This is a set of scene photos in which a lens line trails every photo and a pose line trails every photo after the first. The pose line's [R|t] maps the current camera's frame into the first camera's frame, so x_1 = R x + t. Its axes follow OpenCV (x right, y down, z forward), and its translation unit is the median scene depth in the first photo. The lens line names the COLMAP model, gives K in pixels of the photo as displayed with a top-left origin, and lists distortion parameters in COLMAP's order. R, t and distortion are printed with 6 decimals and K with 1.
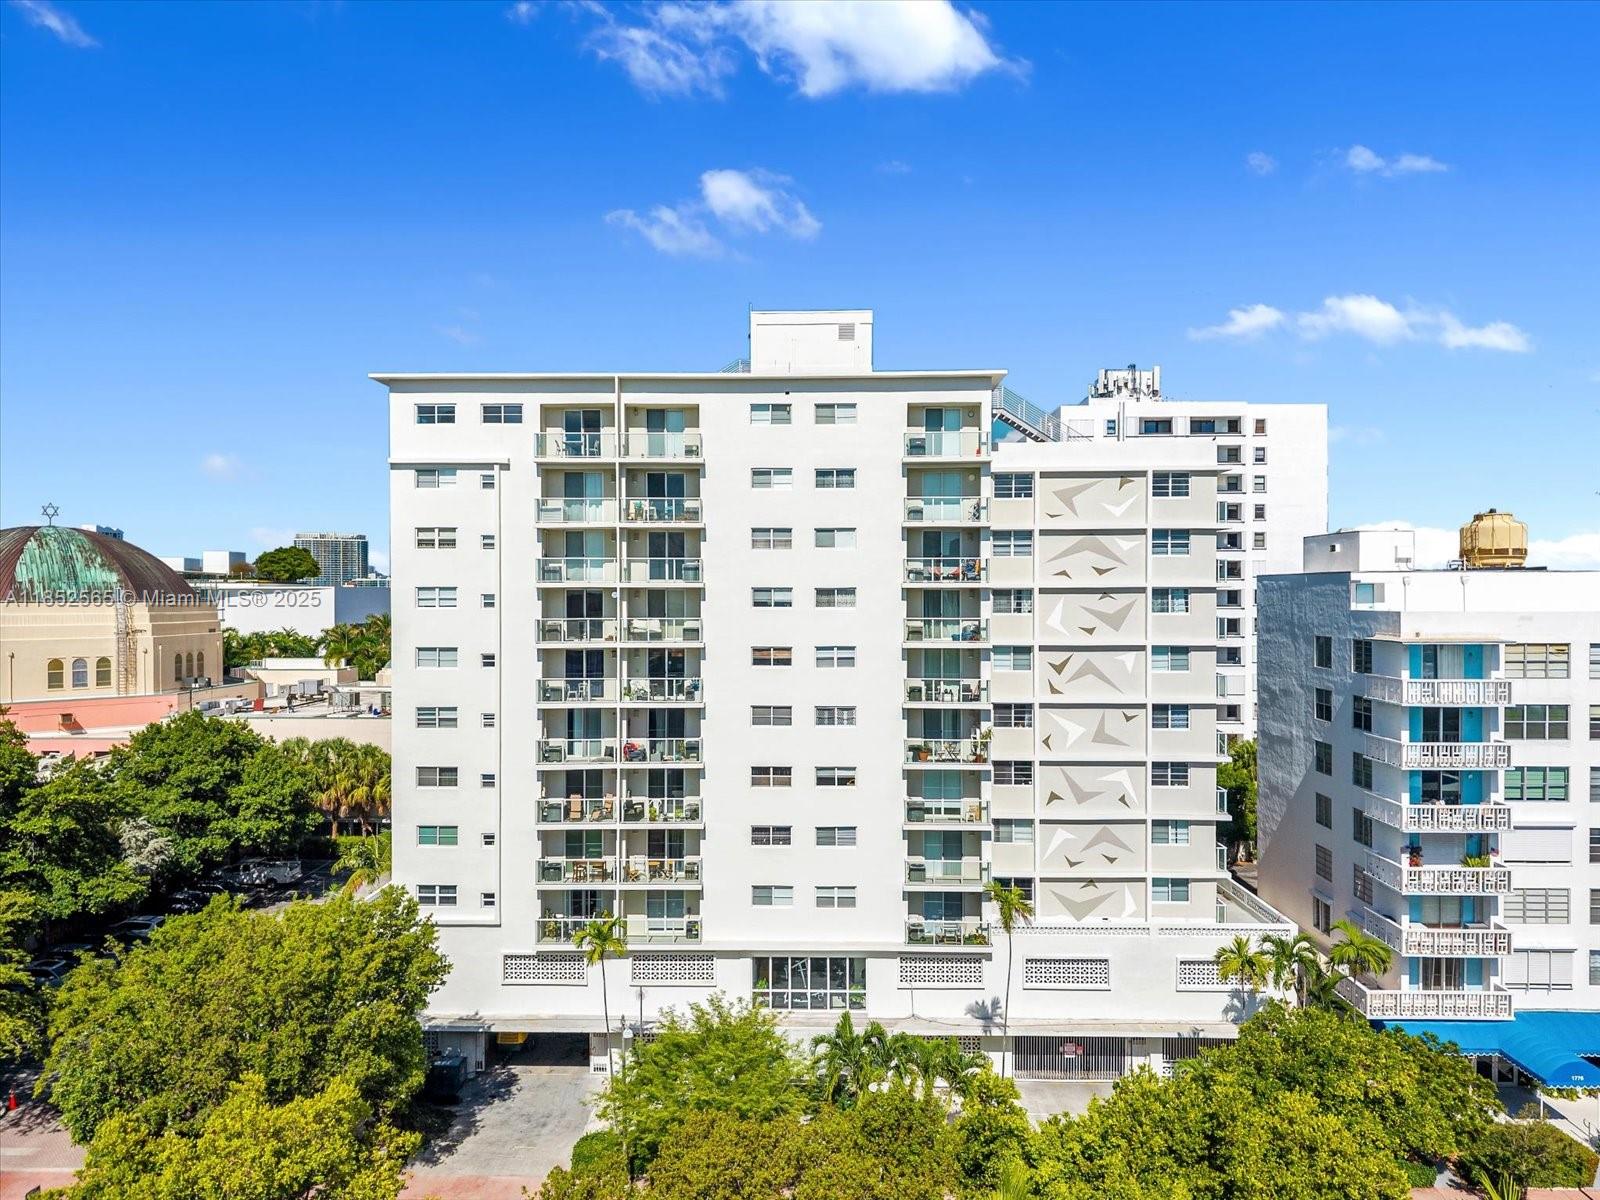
lens RADIAL K [[1057.8, 0, 800.0], [0, 1057.8, 600.0], [0, 0, 1]] dist [0.106705, -0.138382]
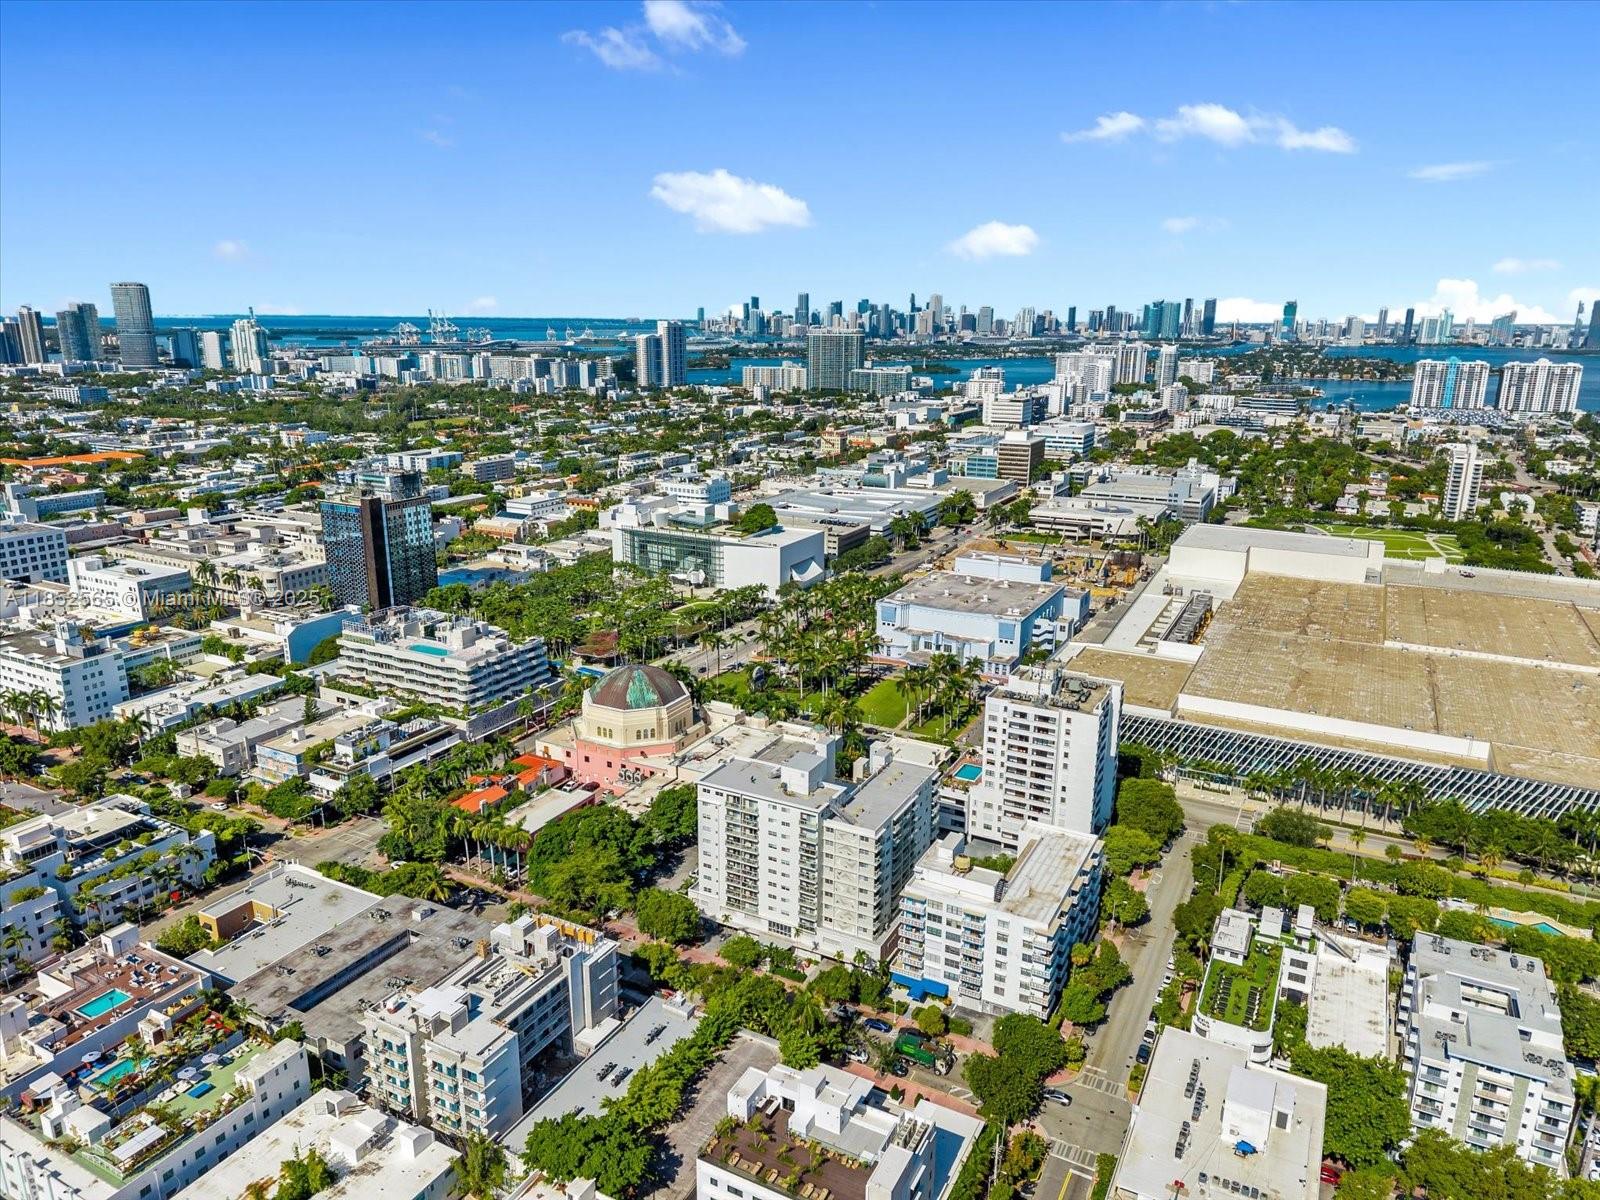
lens RADIAL K [[1057.8, 0, 800.0], [0, 1057.8, 600.0], [0, 0, 1]] dist [0.106705, -0.138382]
pose [[0.895752, 0.121878, -0.427521, 1.783901], [-0.013940, 0.968912, 0.247011, -2.026330], [0.444336, -0.215301, 0.869604, -2.471688]]
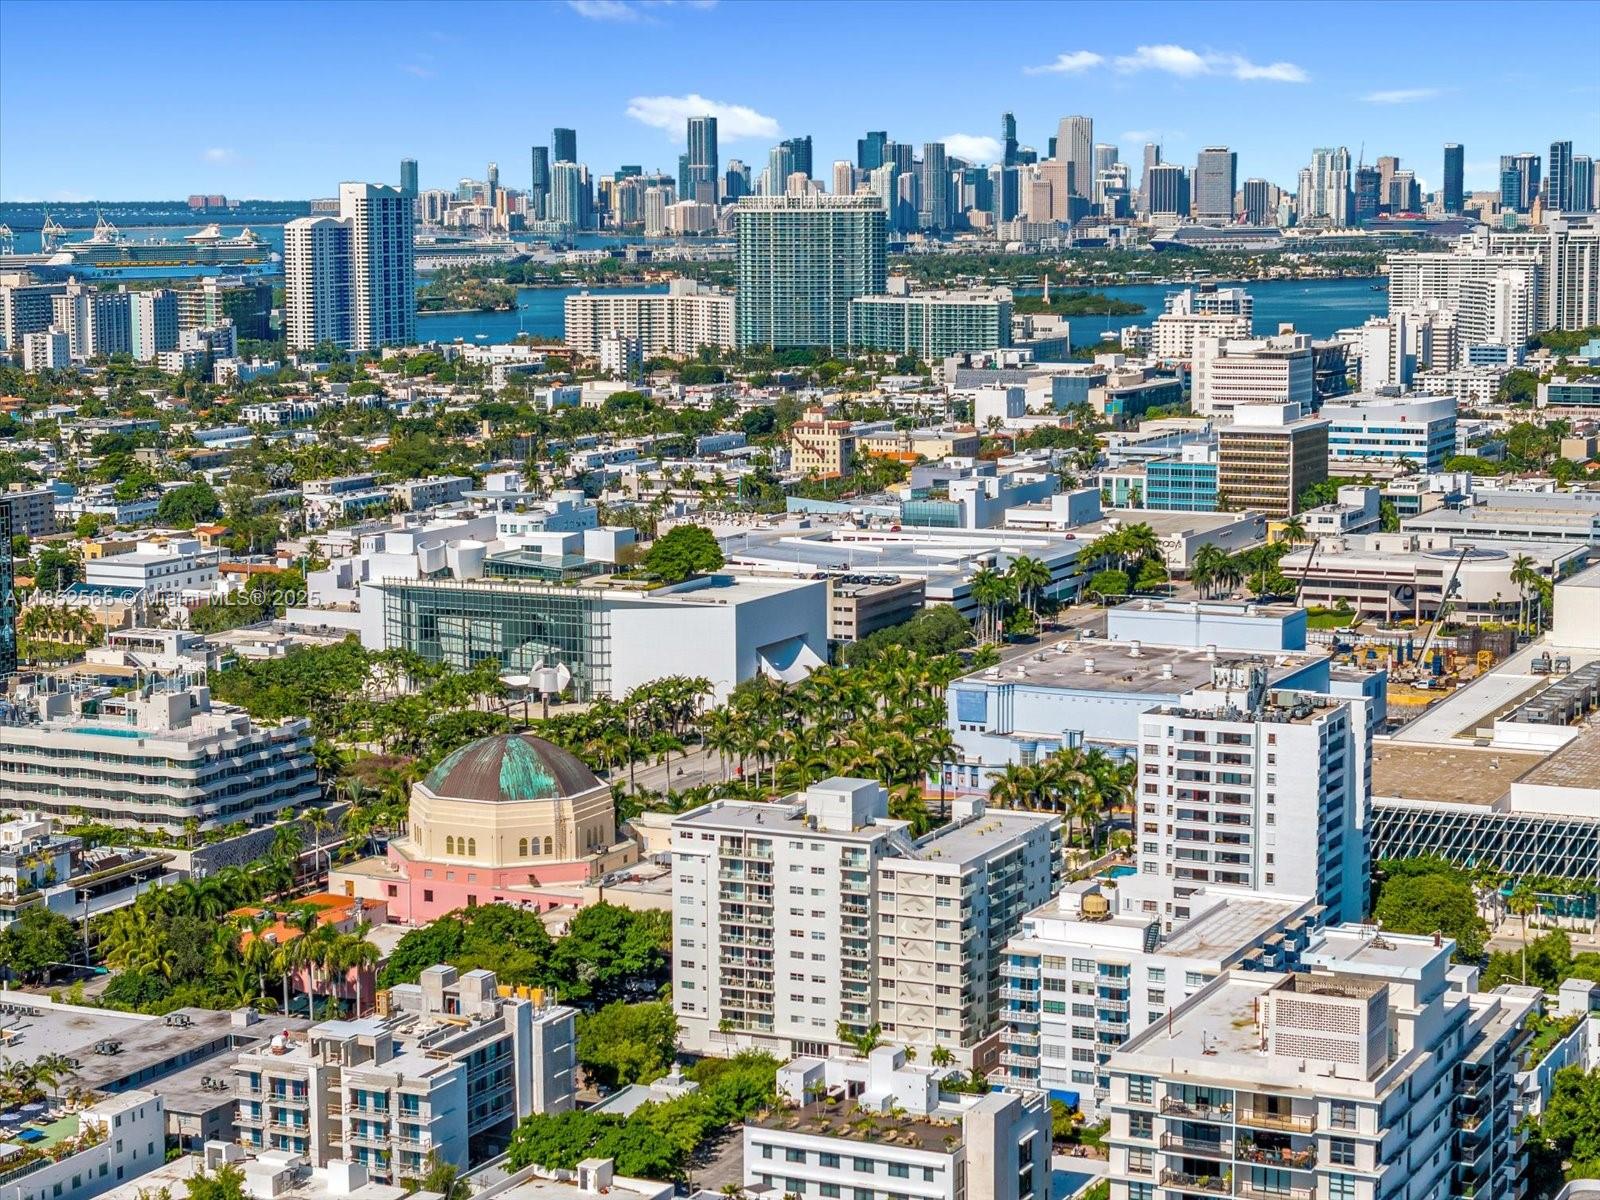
lens RADIAL K [[3150.1, 0, 800.0], [0, 3150.1, 600.0], [0, 0, 1]] dist [-0.195226, 2.541580]
pose [[0.910700, 0.050109, -0.410018, 3.192655], [-0.000048, 0.992627, 0.121205, -1.745446], [0.413069, -0.110362, 0.903988, -6.085965]]
